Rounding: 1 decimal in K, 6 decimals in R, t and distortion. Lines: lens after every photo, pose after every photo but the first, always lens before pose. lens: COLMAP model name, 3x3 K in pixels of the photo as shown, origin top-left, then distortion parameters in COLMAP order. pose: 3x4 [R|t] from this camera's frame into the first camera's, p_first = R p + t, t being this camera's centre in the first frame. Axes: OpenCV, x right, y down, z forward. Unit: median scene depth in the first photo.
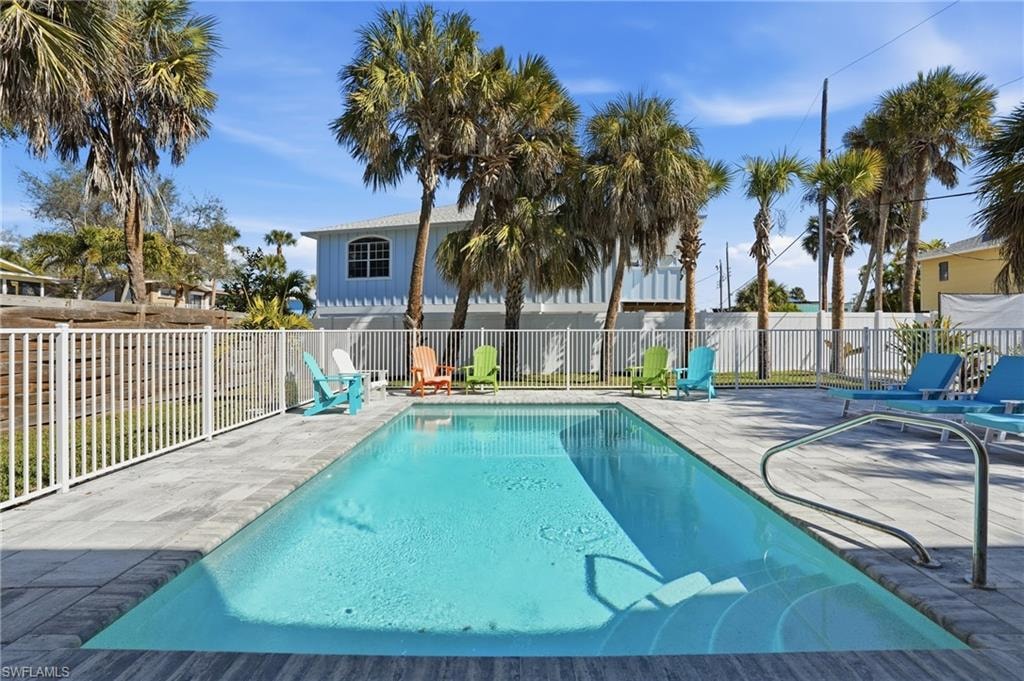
lens RADIAL K [[472.9, 0, 509.6], [0, 472.9, 333.4], [0, 0, 1]] dist [-0.014298, 0.000341]
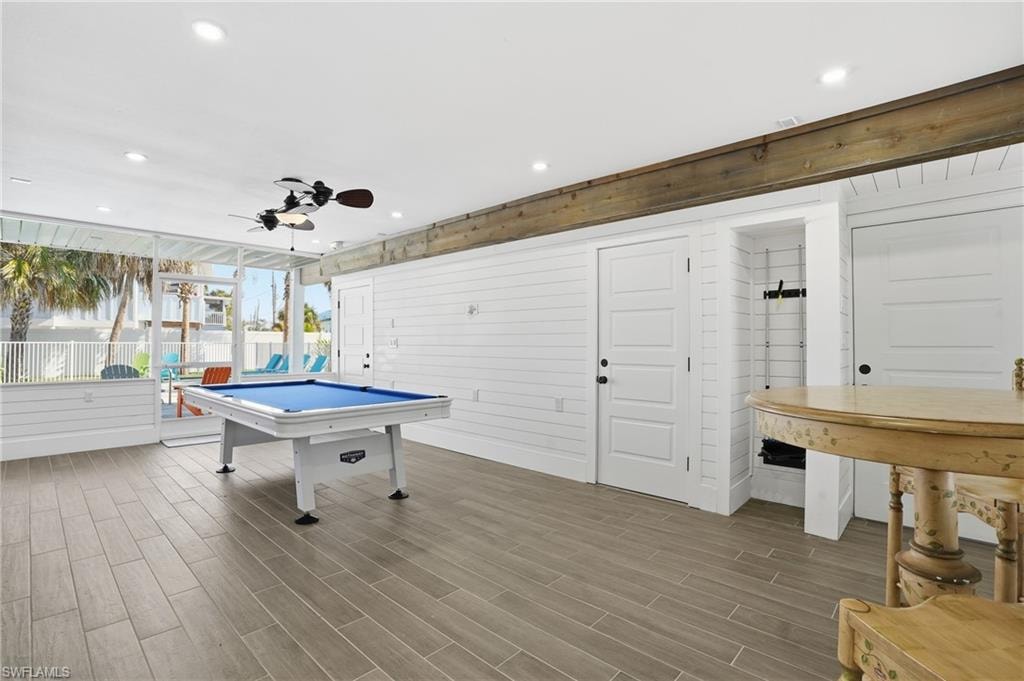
lens RADIAL K [[472.9, 0, 511.8], [0, 472.9, 334.7], [0, 0, 1]] dist [-0.014298, 0.000341]
pose [[0.682636, 0.014020, 0.730624, -0.003005], [0.001801, 0.999781, -0.020868, 0.001445], [-0.730756, 0.015561, 0.682461, -0.798490]]
